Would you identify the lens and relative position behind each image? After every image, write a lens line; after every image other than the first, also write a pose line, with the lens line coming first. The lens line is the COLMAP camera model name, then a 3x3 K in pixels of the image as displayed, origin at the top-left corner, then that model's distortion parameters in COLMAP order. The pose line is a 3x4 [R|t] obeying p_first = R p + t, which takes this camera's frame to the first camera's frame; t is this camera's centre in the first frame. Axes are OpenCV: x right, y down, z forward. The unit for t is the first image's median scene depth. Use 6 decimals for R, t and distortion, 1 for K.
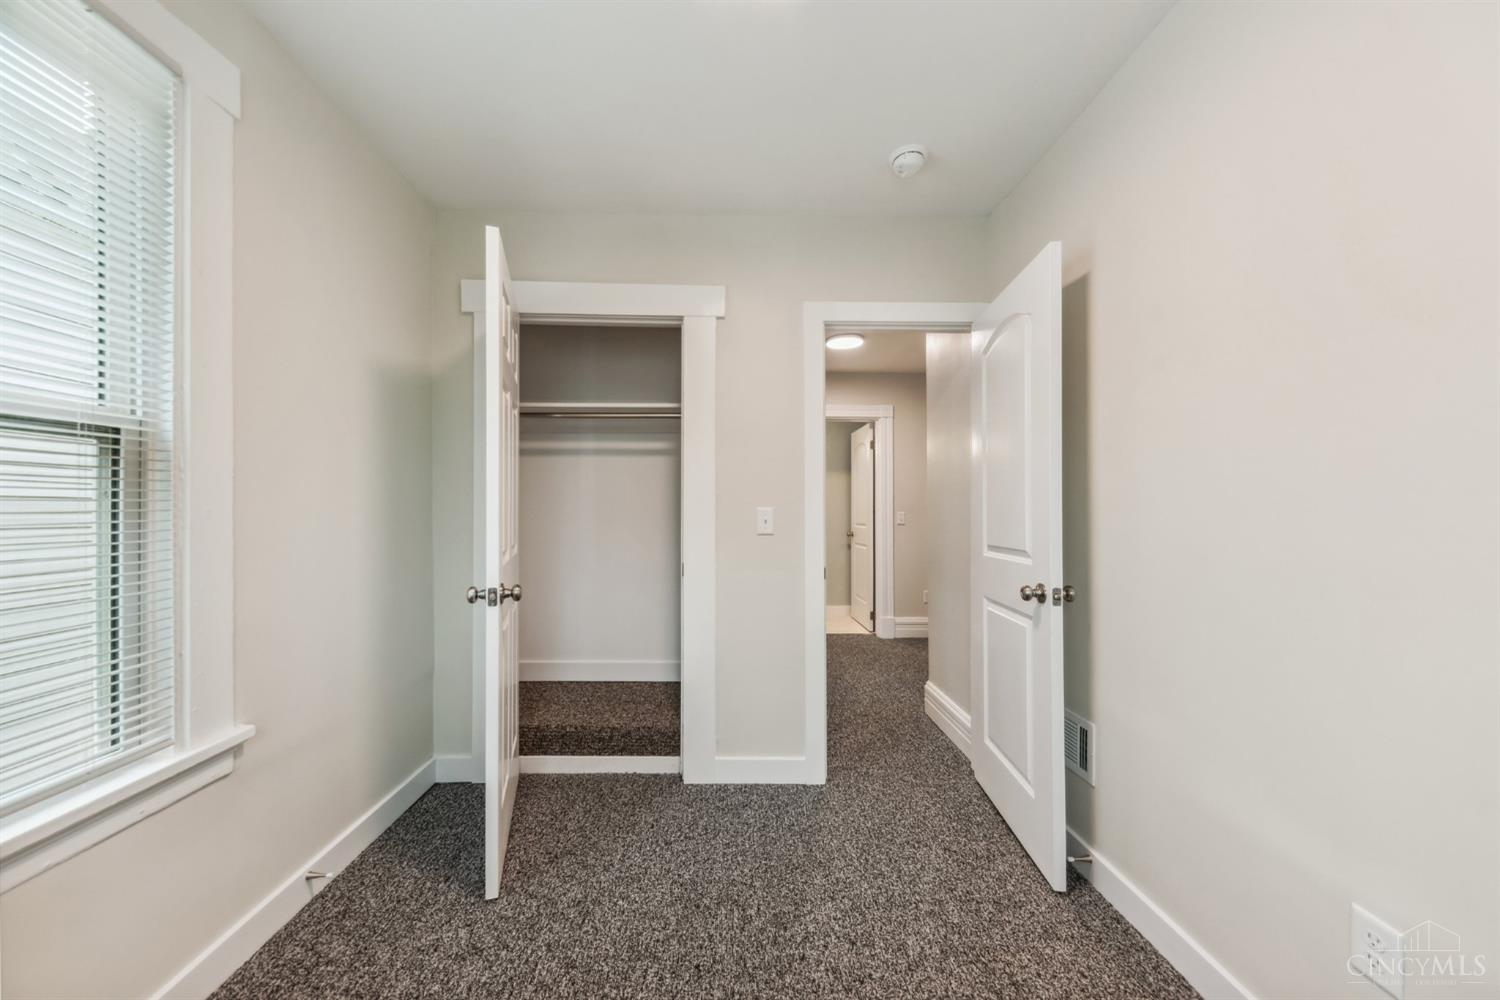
lens RADIAL K [[526.8, 0, 747.9], [0, 526.8, 509.7], [0, 0, 1]] dist [0.001918, -0.000575]
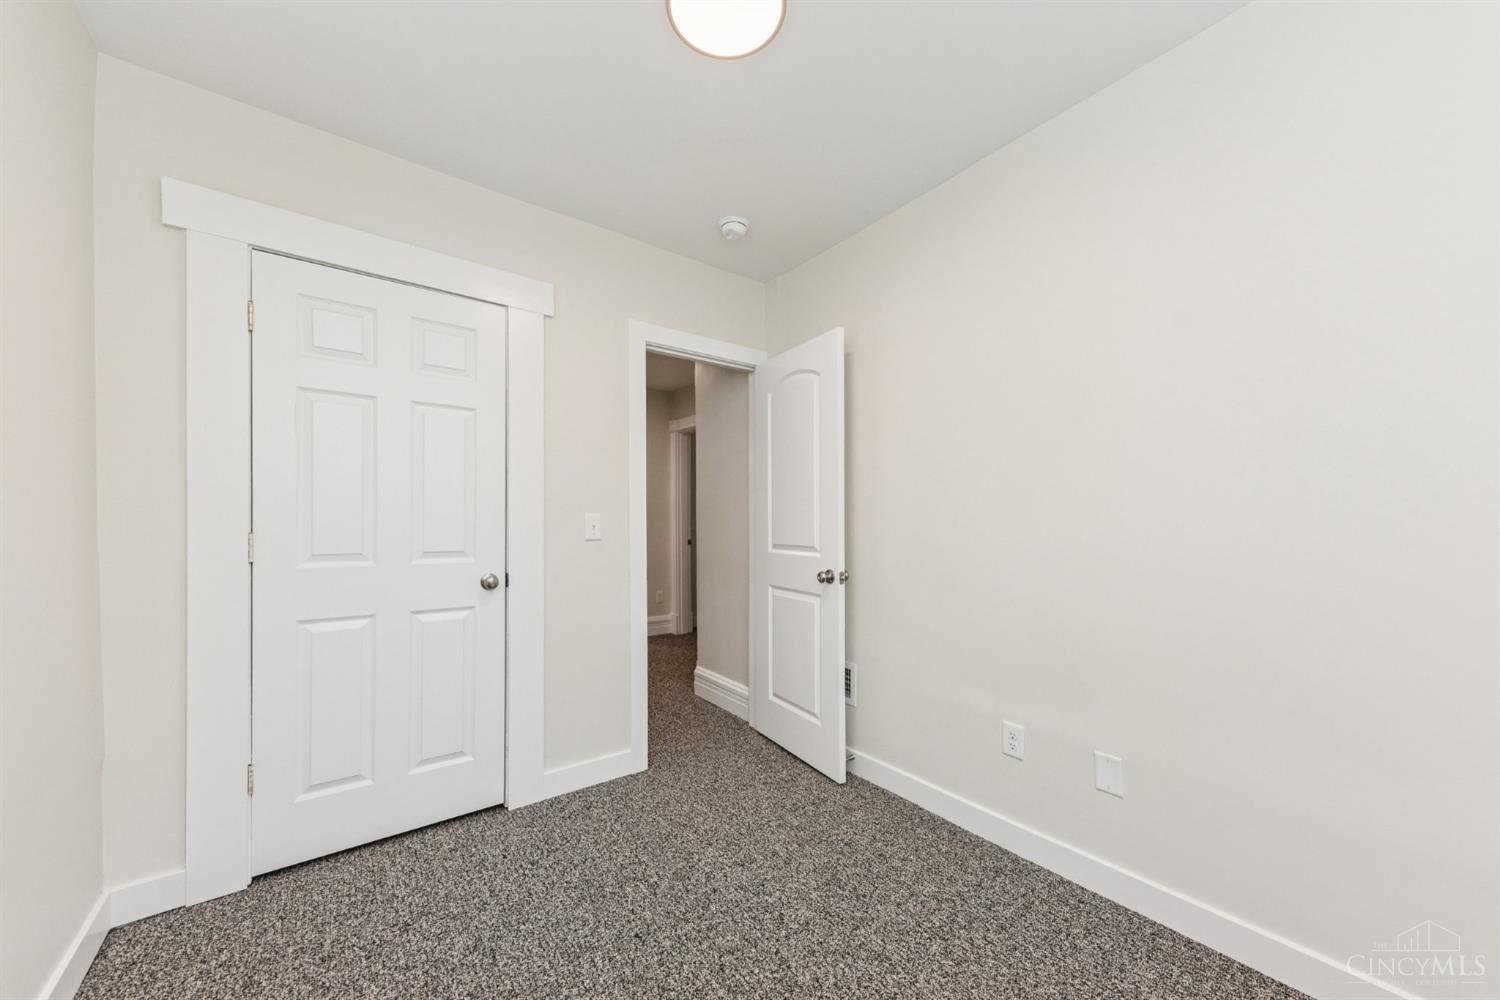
lens RADIAL K [[526.8, 0, 773.1], [0, 526.8, 518.7], [0, 0, 1]] dist [0.001918, -0.000575]
pose [[0.801381, 0.000856, 0.598154, -0.322968], [-0.003549, 0.999988, 0.003324, 0.000912], [-0.598144, -0.004786, 0.801374, -0.022532]]
